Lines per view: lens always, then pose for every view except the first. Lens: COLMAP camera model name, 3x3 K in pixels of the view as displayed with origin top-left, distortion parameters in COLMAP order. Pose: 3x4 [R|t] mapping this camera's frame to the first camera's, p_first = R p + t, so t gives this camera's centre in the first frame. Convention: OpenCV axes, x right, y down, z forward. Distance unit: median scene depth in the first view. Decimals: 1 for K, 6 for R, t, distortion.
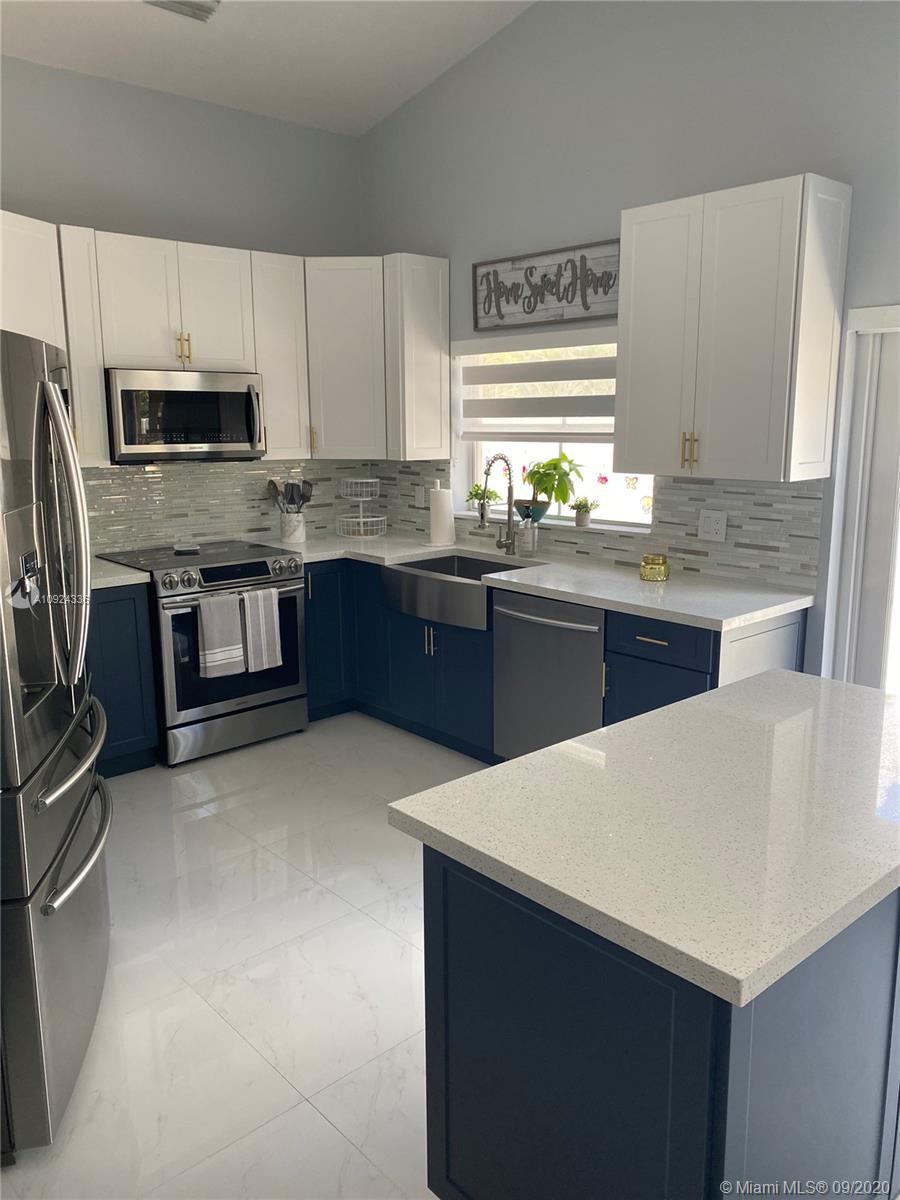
lens RADIAL K [[909.7, 0, 450.0], [0, 909.7, 600.0], [0, 0, 1]] dist [0.133771, -0.293373]
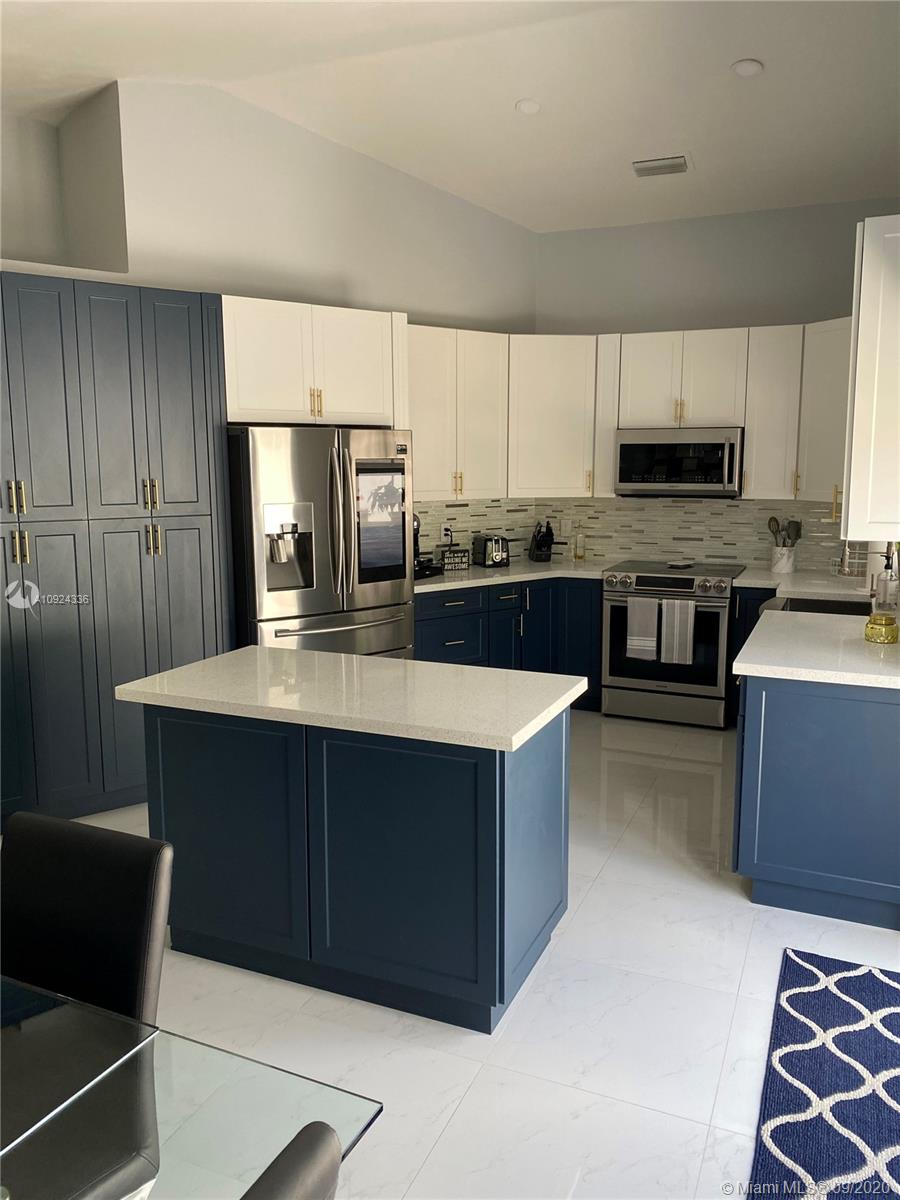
lens RADIAL K [[909.7, 0, 450.0], [0, 909.7, 600.0], [0, 0, 1]] dist [0.133771, -0.293373]
pose [[0.410326, 0.145996, -0.900177, 0.788365], [-0.180371, 0.980594, 0.076821, -0.050358], [0.893923, 0.130844, 0.428696, 0.178998]]
